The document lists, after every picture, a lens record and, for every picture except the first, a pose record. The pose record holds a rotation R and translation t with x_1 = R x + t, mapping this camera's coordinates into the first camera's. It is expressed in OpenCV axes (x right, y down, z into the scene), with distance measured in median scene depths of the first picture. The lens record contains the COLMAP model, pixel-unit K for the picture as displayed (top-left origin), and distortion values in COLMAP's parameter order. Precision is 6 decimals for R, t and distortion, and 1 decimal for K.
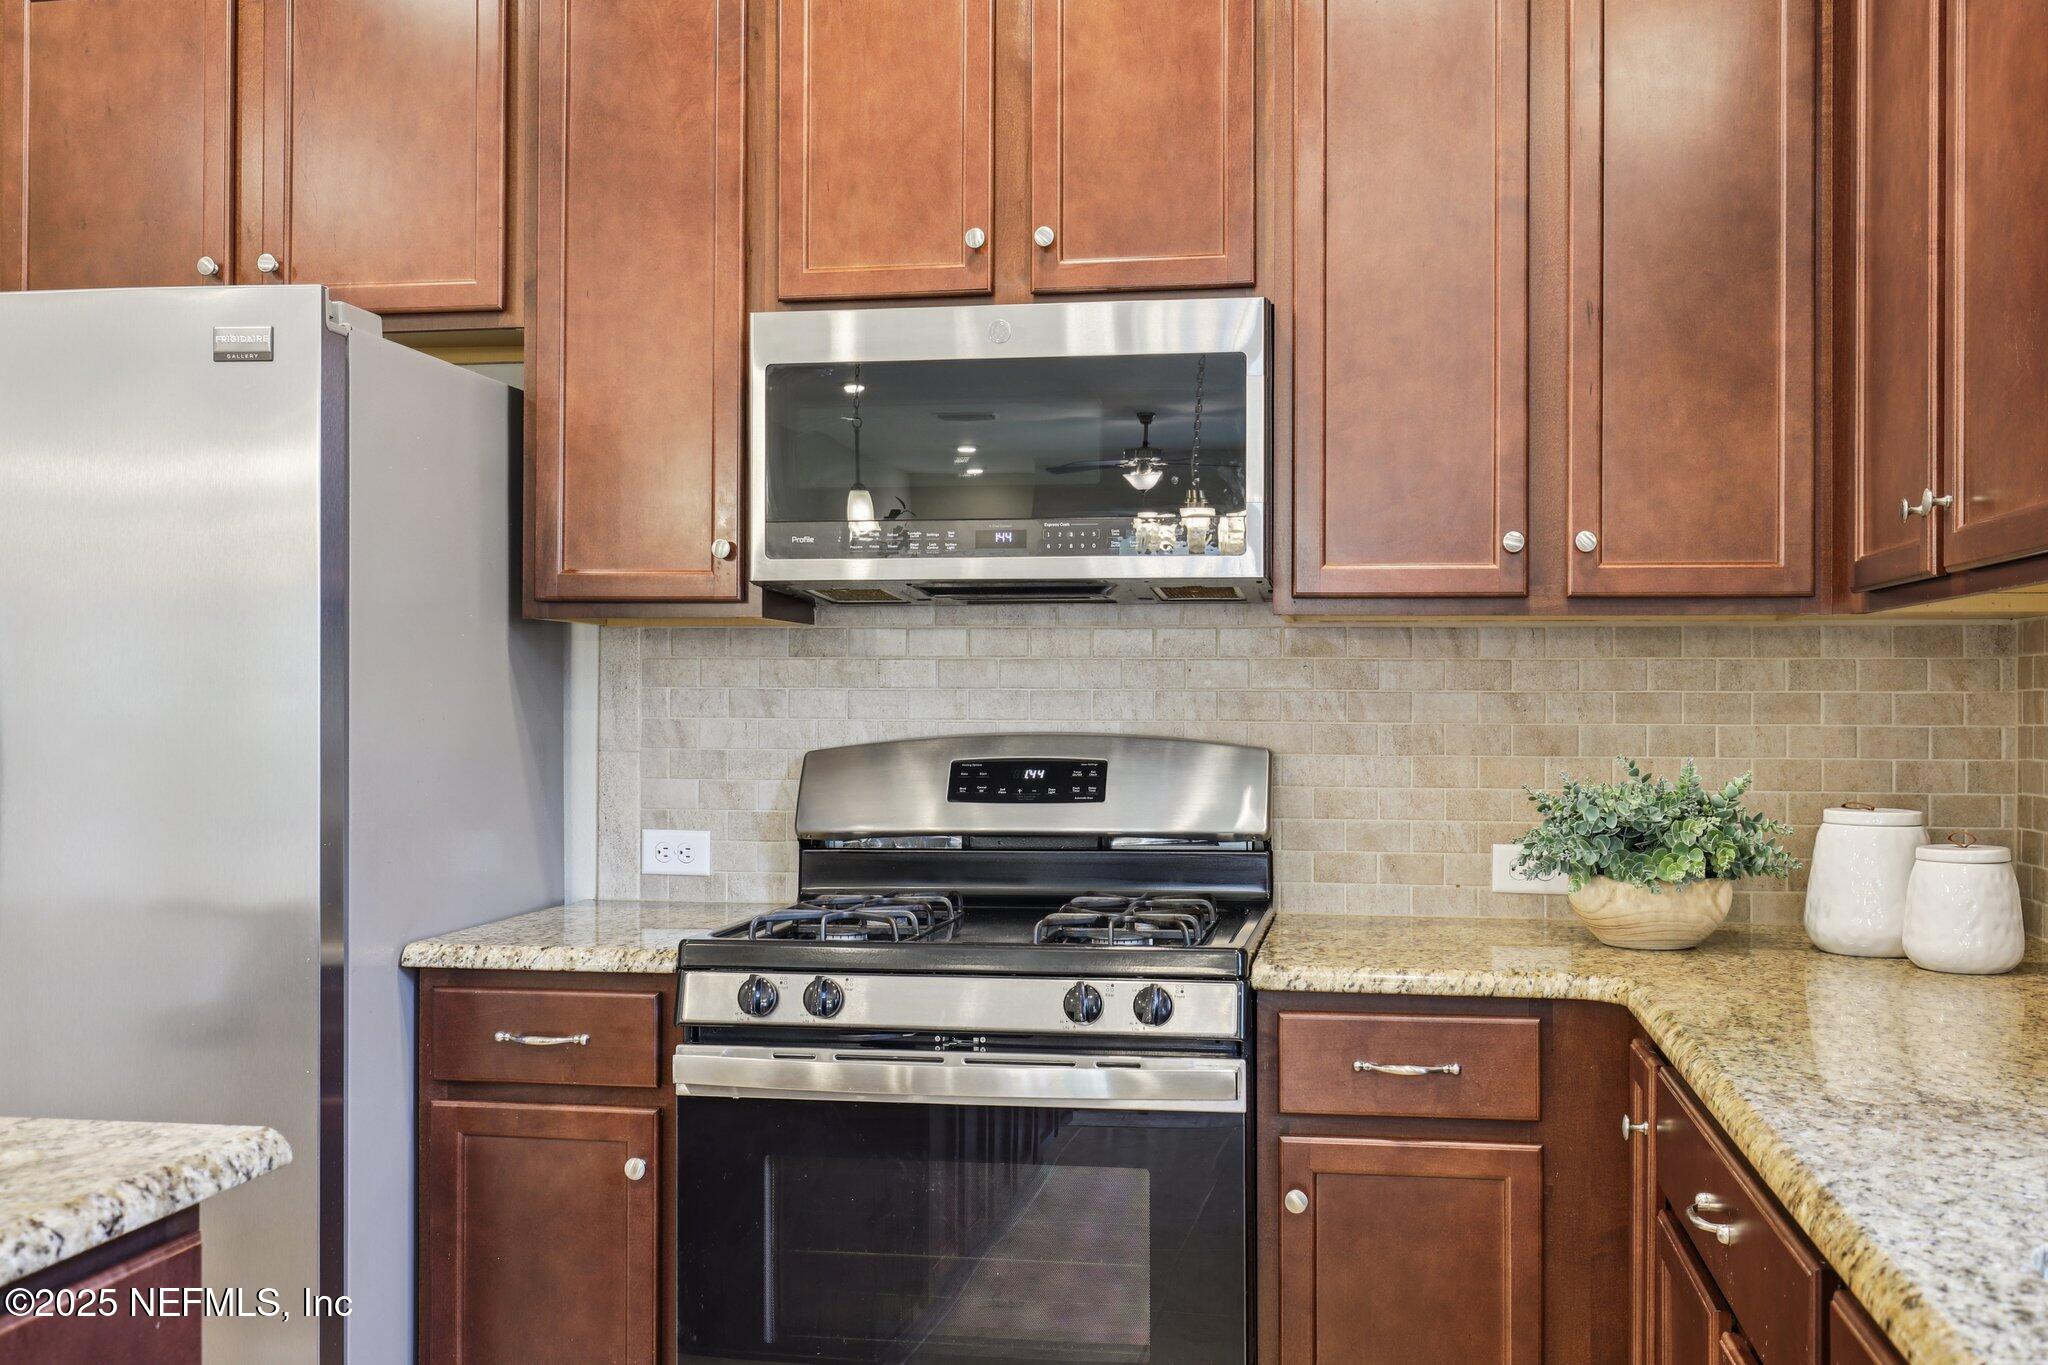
lens RADIAL K [[2029.3, 0, 1021.6], [0, 2029.3, 687.9], [0, 0, 1]] dist [-0.005025, 0.000000]
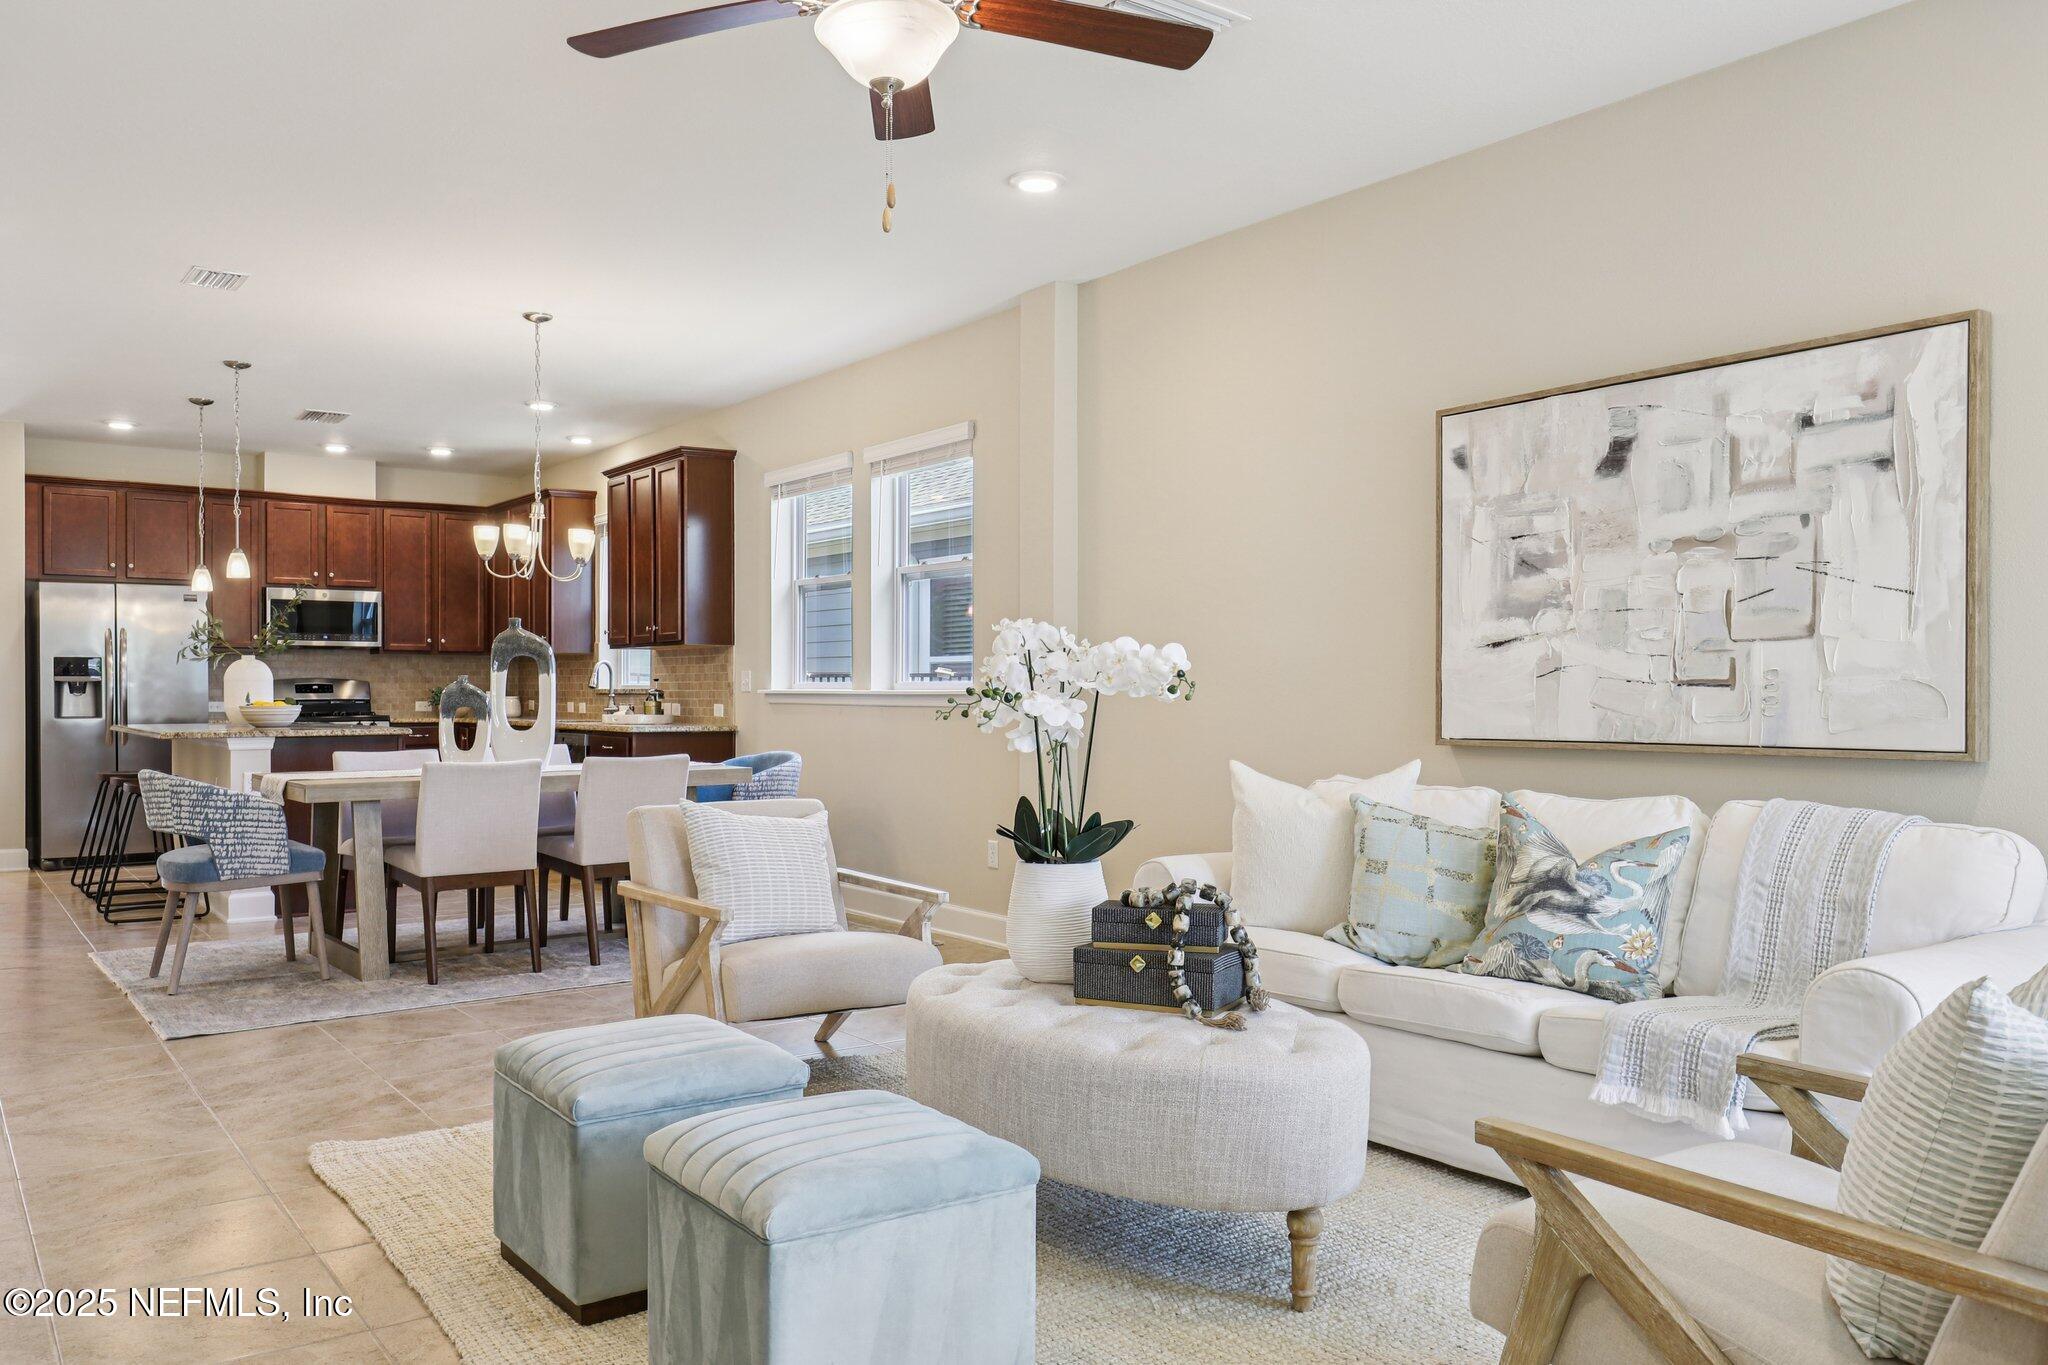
lens RADIAL K [[1534.5, 0, 1028.4], [0, 1534.5, 689.8], [0, 0, 1]] dist [0.010564, 0.001380]
pose [[0.697626, 0.000368, 0.716462, -1.462308], [-0.003923, 0.999987, 0.003306, 0.033989], [-0.716452, -0.005117, 0.697618, -2.768388]]
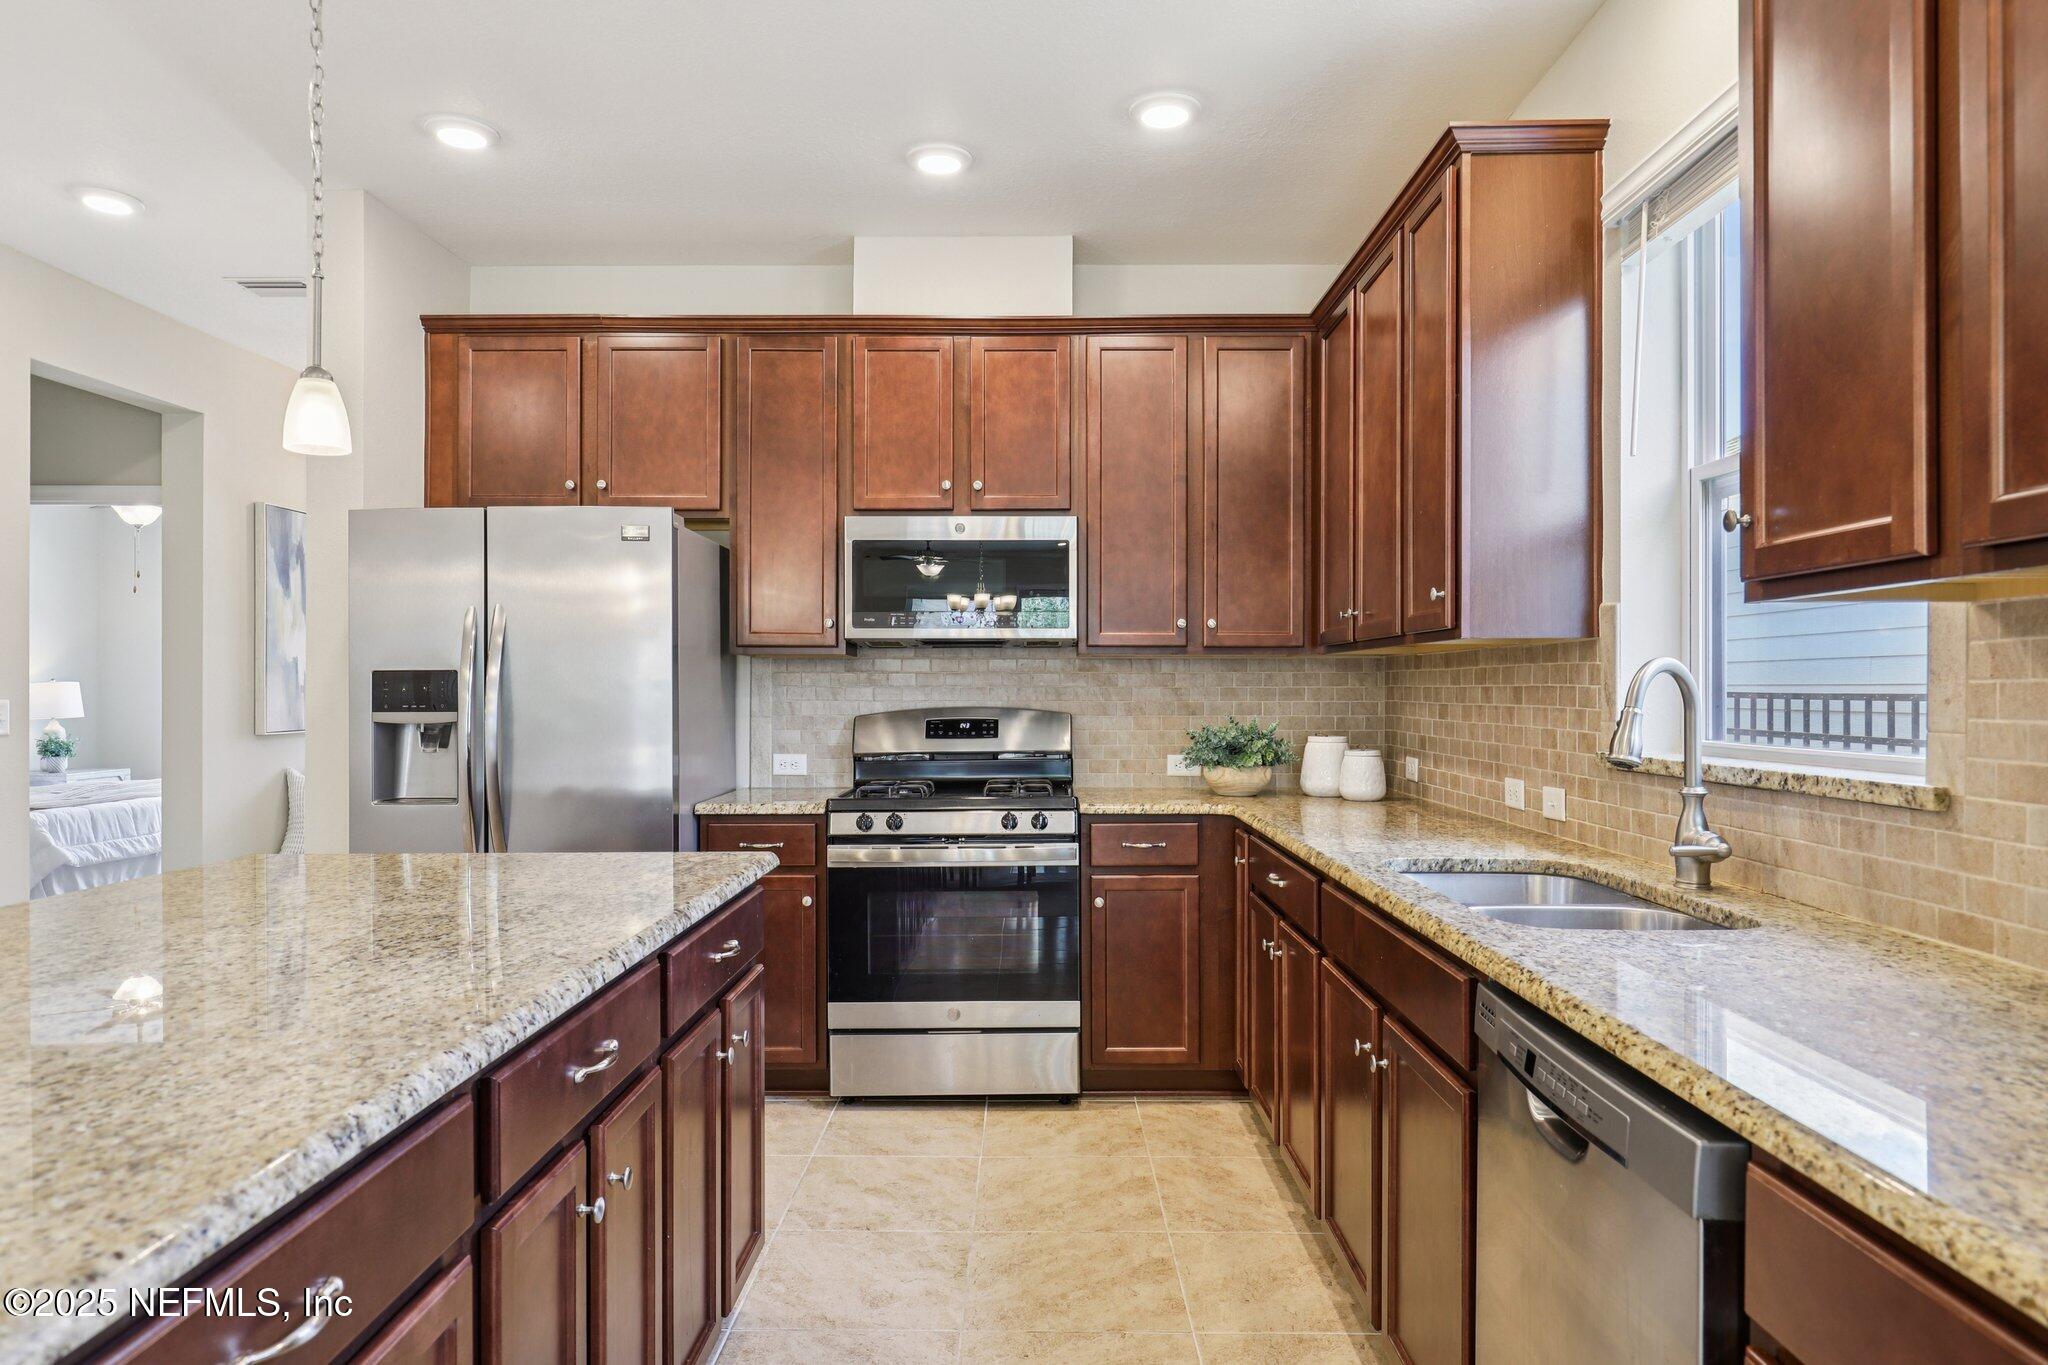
lens RADIAL K [[1258.5, 0, 1023.9], [0, 1258.5, 691.1], [0, 0, 1]] dist [0.000788, -0.000178]
pose [[0.985575, -0.003761, 0.169195, -0.174605], [0.002737, 0.999977, 0.006285, -0.003395], [-0.169214, -0.005731, 0.985563, -0.381946]]
